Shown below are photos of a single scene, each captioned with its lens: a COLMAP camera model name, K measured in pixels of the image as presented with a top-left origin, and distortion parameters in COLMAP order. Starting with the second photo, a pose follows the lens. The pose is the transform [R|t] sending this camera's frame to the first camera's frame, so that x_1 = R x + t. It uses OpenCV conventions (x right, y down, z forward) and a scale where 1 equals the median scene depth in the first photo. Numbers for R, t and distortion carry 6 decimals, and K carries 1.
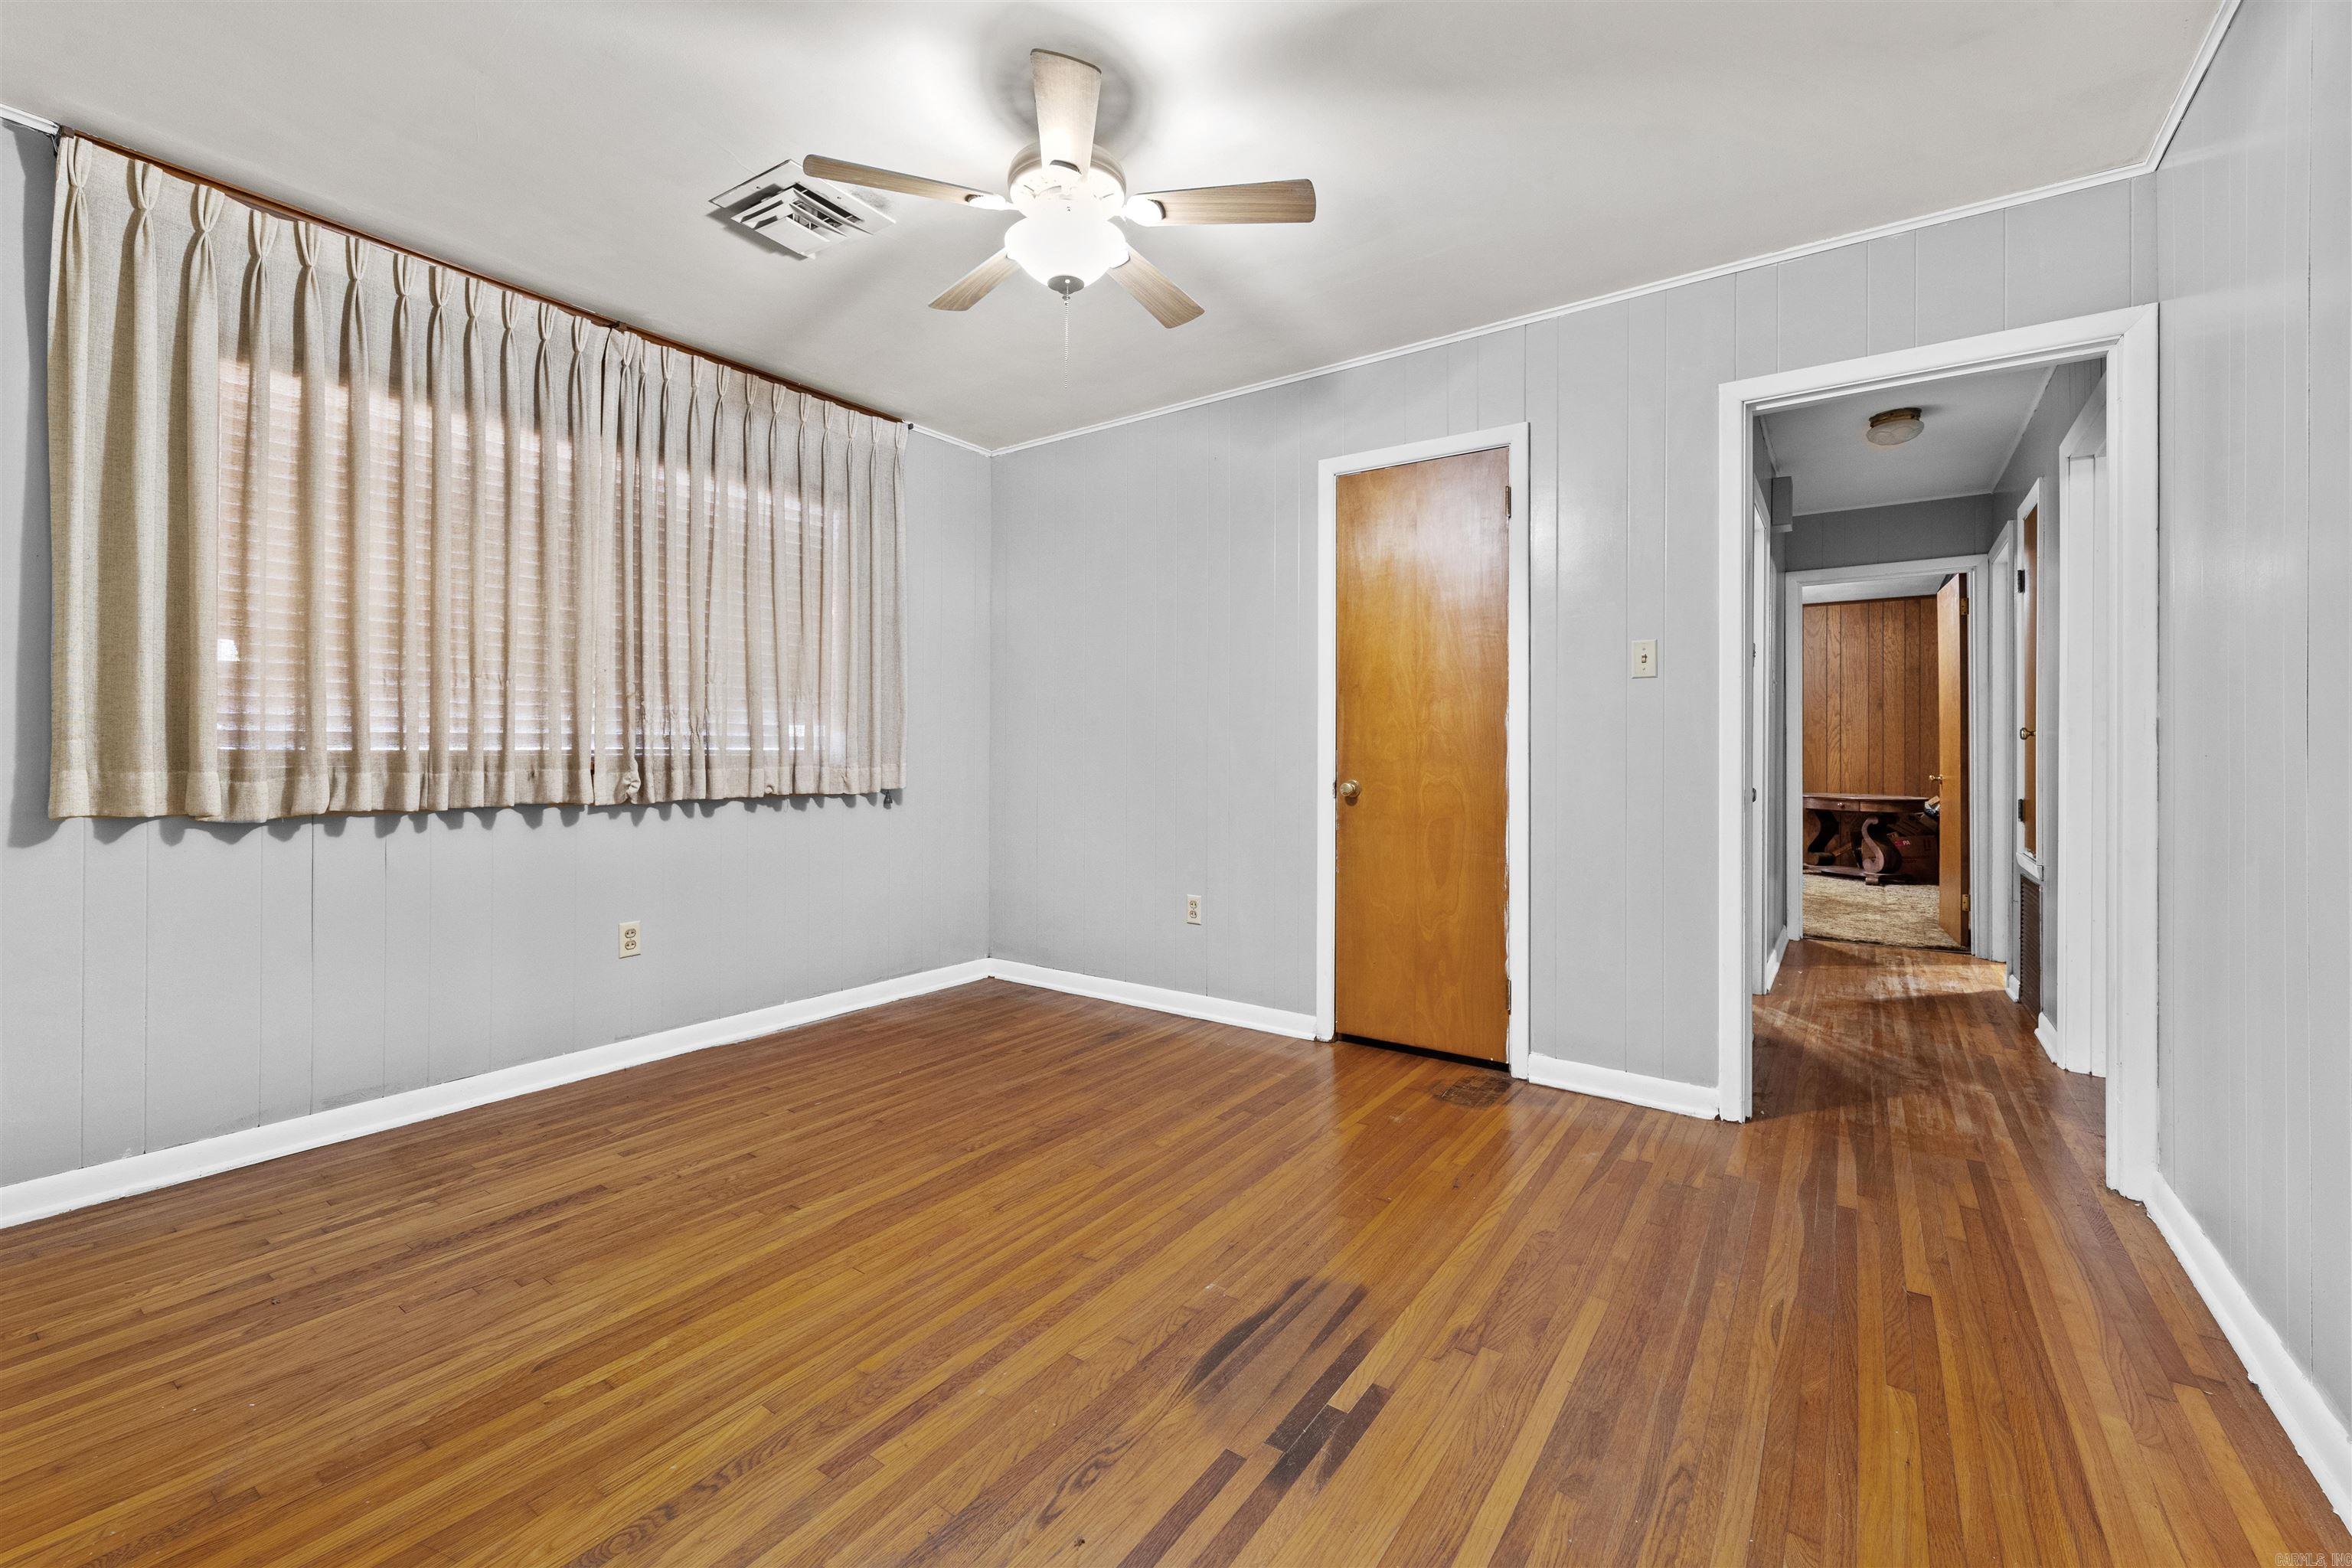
lens RADIAL K [[975.8, 0, 1160.2], [0, 975.8, 758.2], [0, 0, 1]] dist [0.003518, -0.003507]
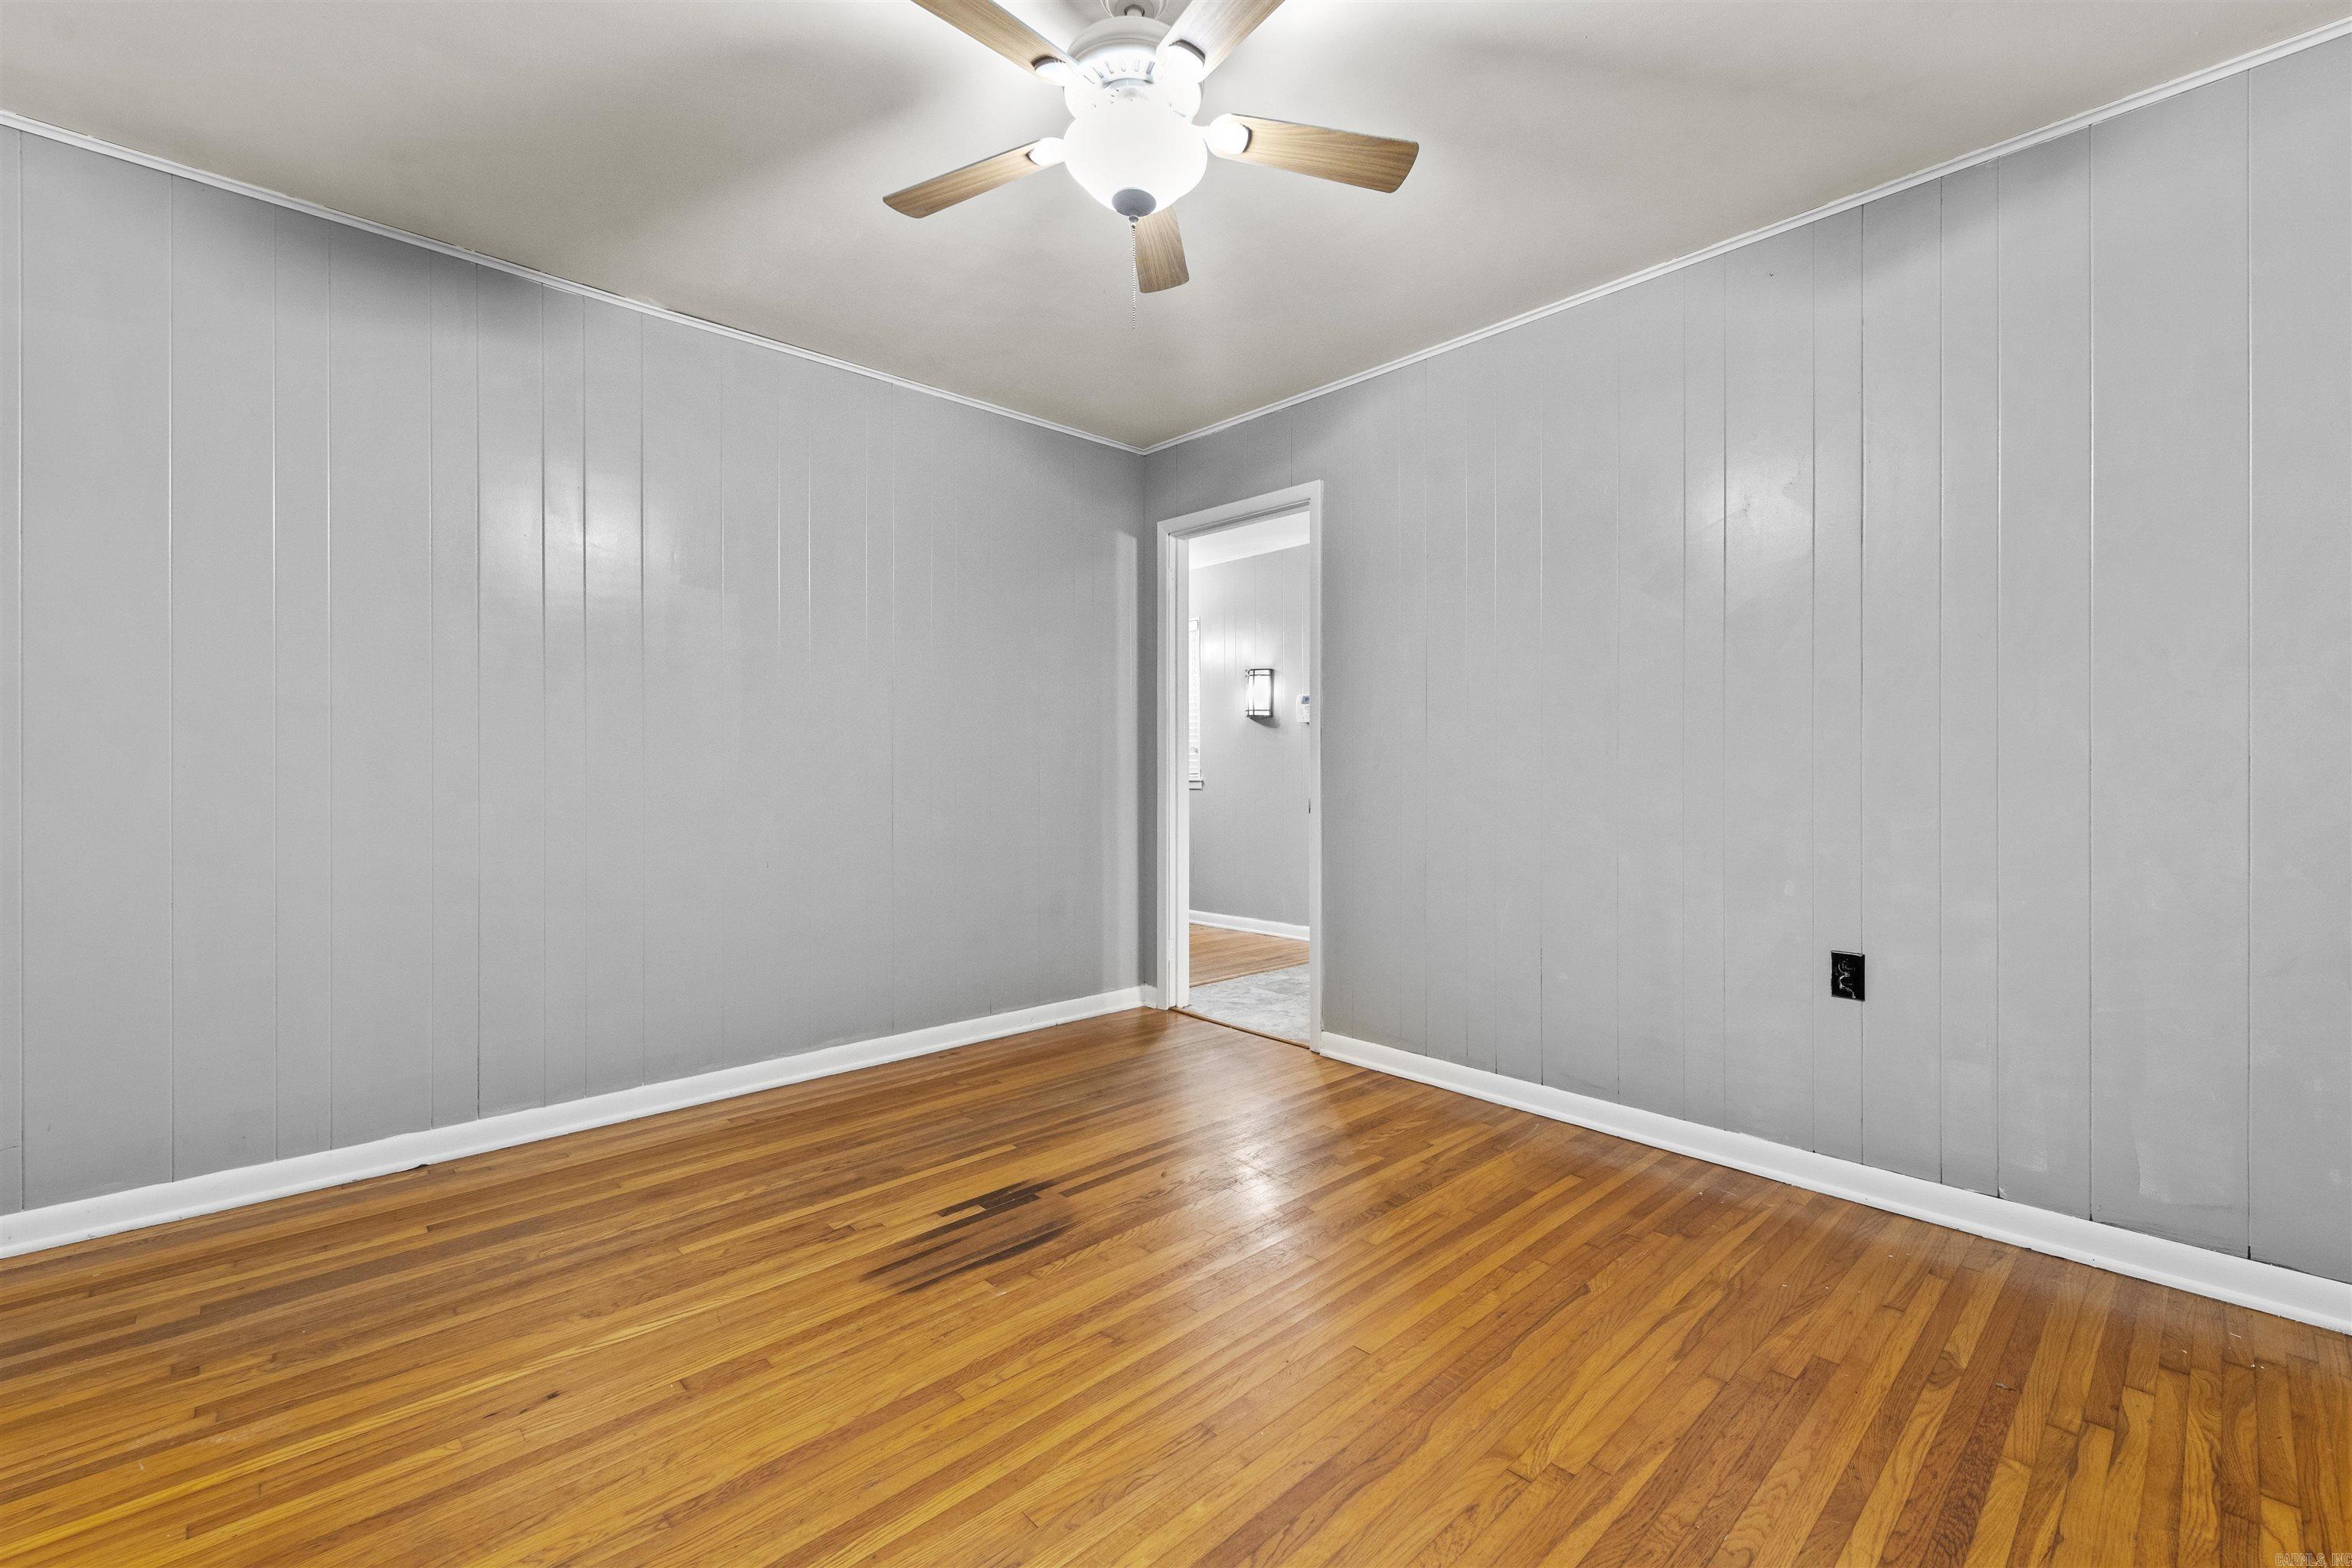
lens RADIAL K [[975.8, 0, 1160.2], [0, 975.8, 758.2], [0, 0, 1]] dist [0.003518, -0.003507]
pose [[-0.978209, -0.002852, 0.207601, -0.236386], [-0.003268, 0.999993, -0.001659, -0.011923], [-0.207595, -0.002301, -0.978212, 1.446550]]
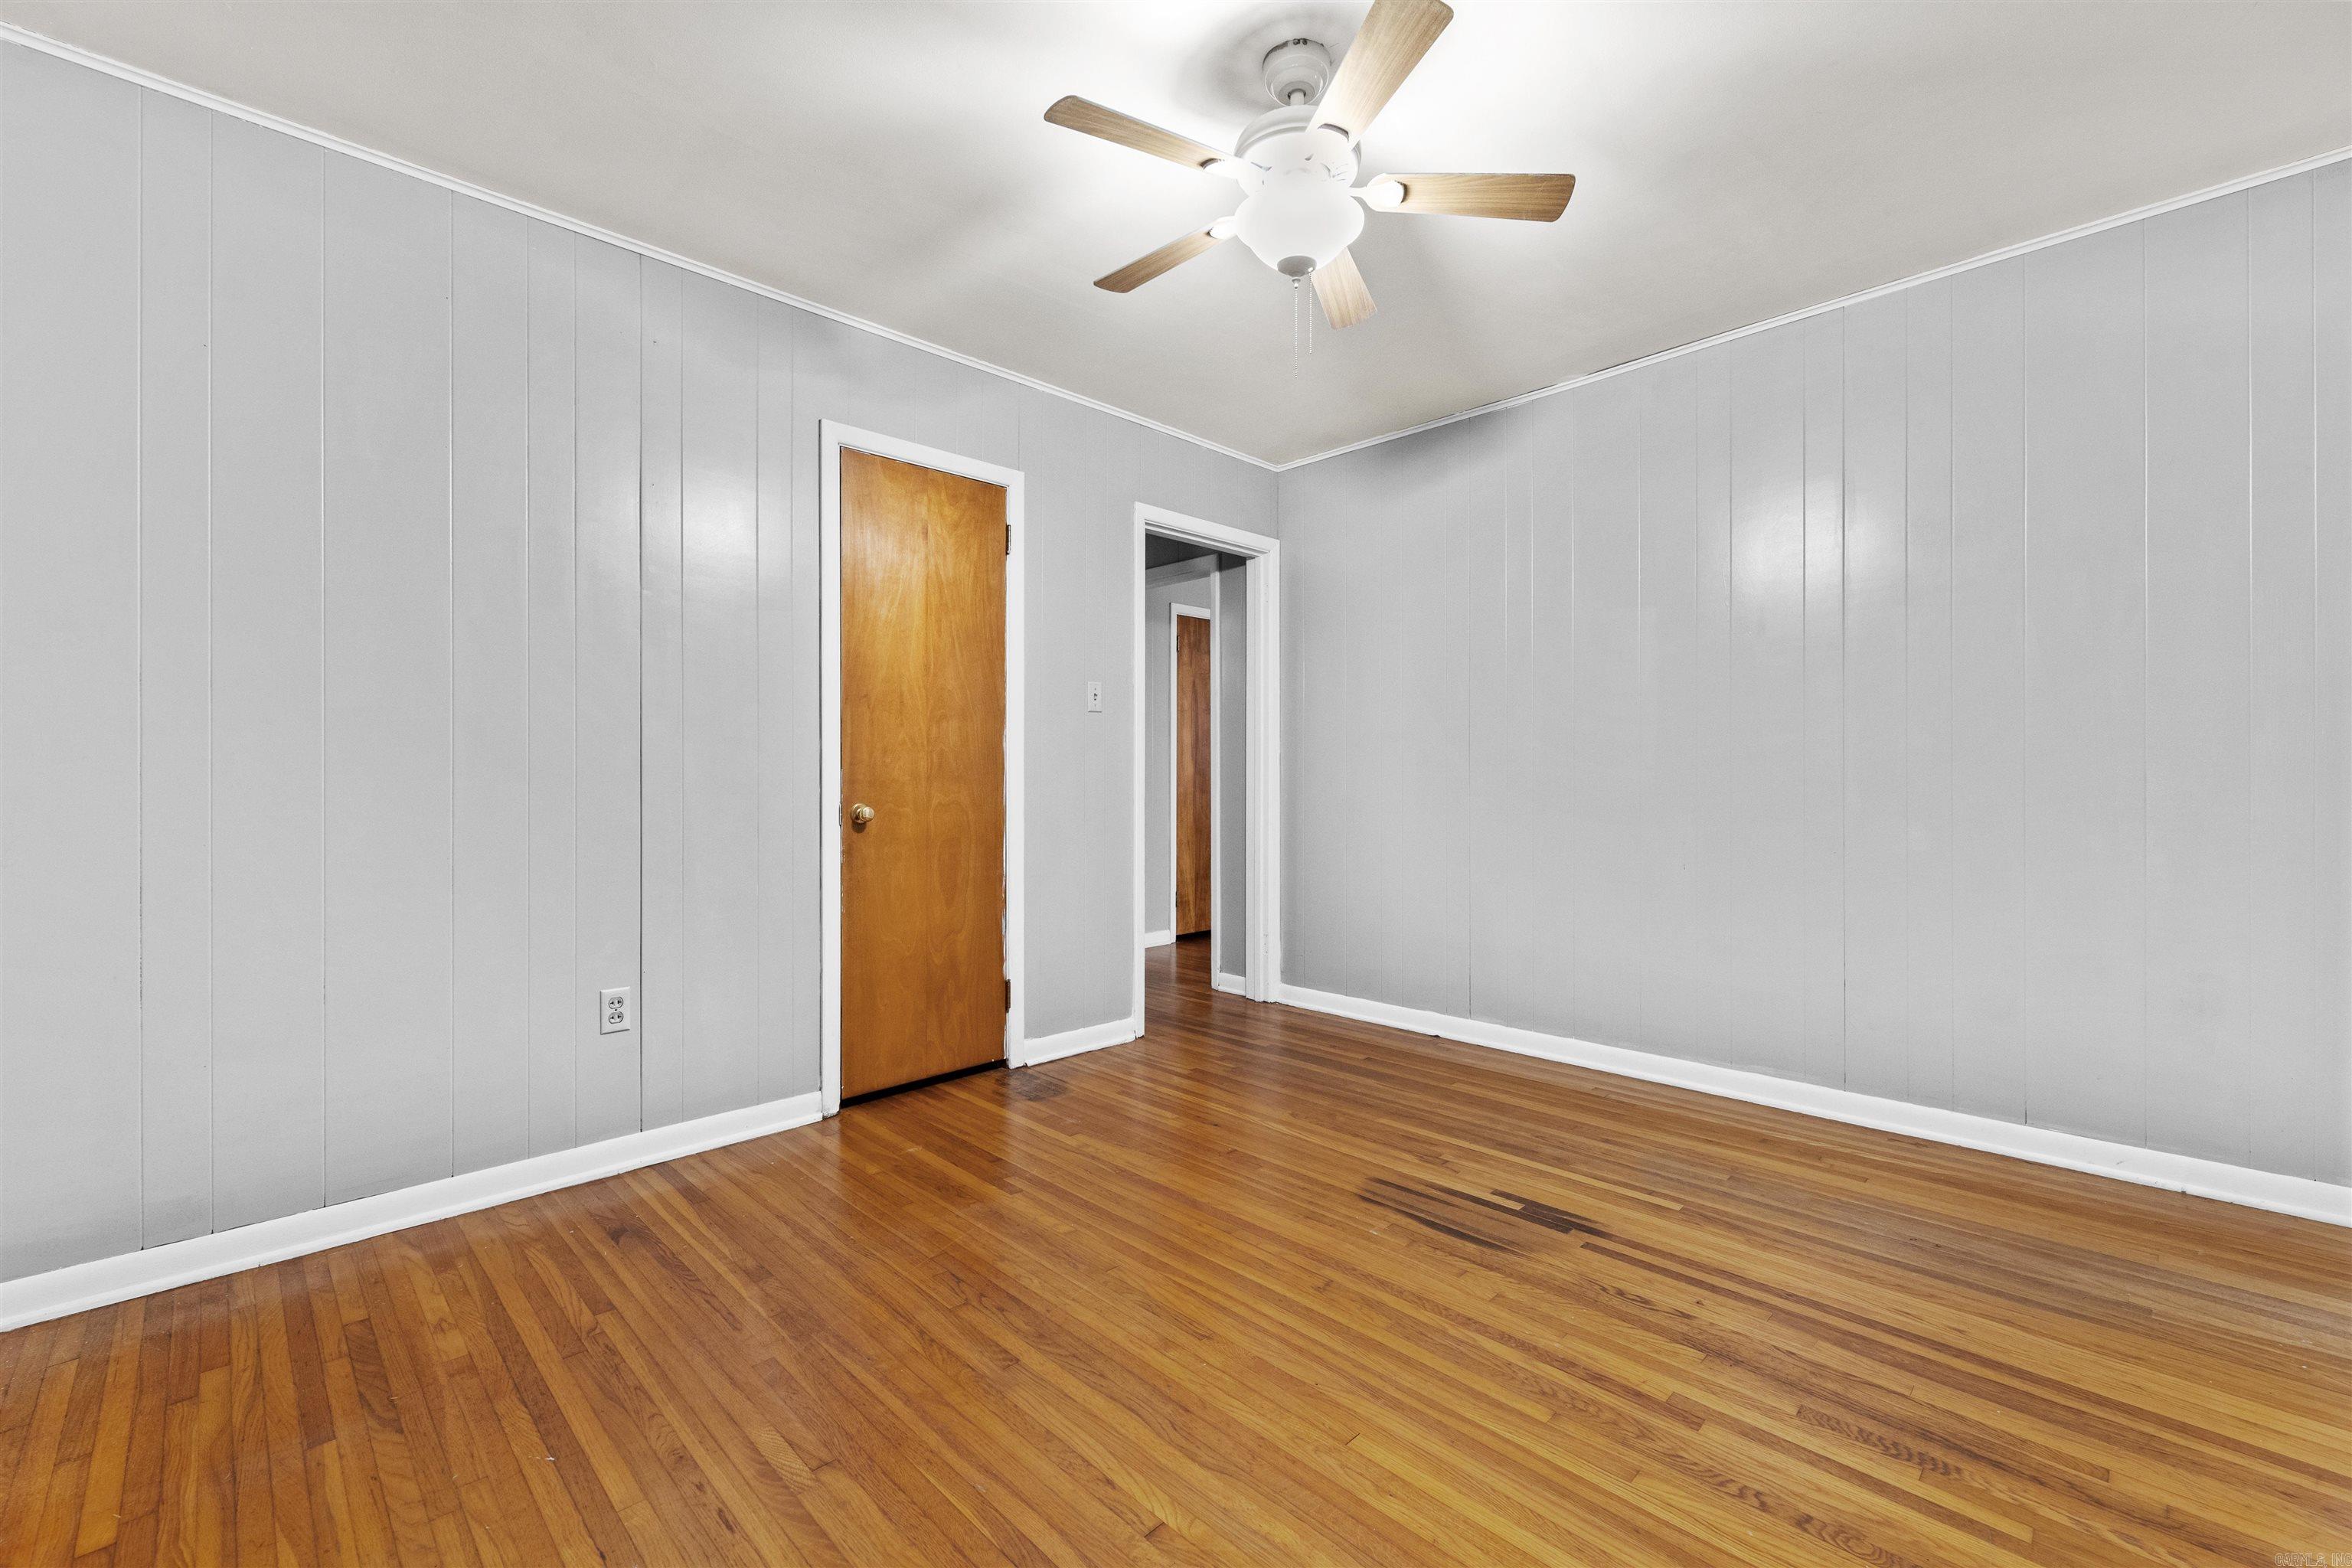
lens RADIAL K [[969.9, 0, 1198.7], [0, 969.9, 784.3], [0, 0, 1]] dist [-0.000783, -0.000224]
pose [[0.157401, -0.015569, 0.987412, -0.816762], [0.008533, 0.999860, 0.014405, -0.006399], [-0.987498, 0.006158, 0.157512, 0.752214]]
